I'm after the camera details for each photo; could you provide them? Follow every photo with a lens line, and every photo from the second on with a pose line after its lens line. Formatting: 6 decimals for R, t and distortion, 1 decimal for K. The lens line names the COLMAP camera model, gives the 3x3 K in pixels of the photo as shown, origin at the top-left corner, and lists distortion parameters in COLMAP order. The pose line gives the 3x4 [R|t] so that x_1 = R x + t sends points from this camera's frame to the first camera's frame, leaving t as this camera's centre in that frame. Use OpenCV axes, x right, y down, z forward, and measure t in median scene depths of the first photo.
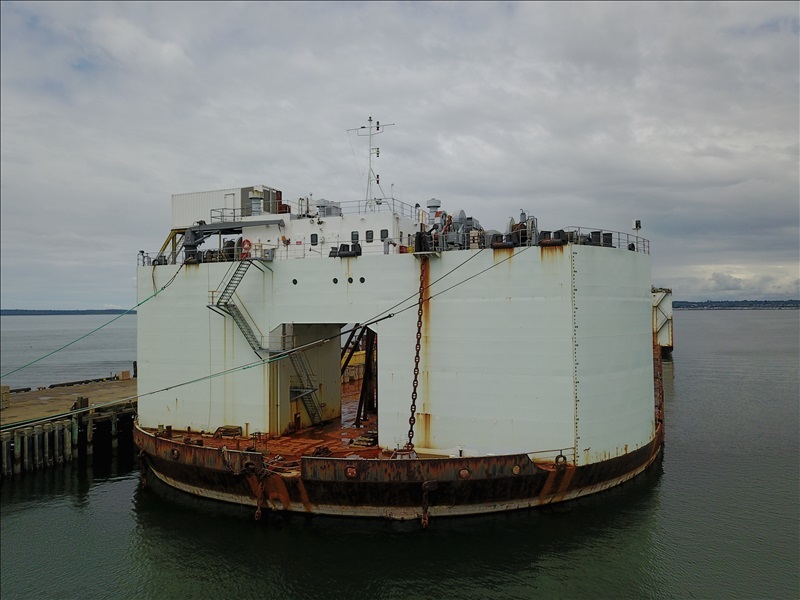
lens RADIAL K [[613.2, 0, 394.0], [0, 613.2, 305.6], [0, 0, 1]] dist [0.030926, -0.044381]
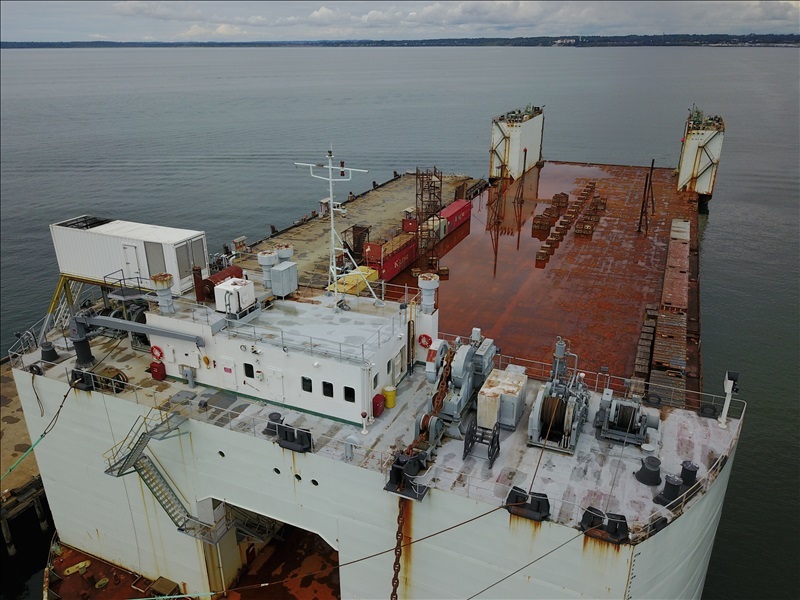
lens RADIAL K [[613.2, 0, 394.2], [0, 613.2, 300.1], [0, 0, 1]] dist [0.030926, -0.044381]
pose [[0.999886, 0.009072, -0.012073, 0.040257], [-0.003552, 0.918311, 0.395843, -0.470869], [0.014678, -0.395755, 0.918239, 0.424704]]
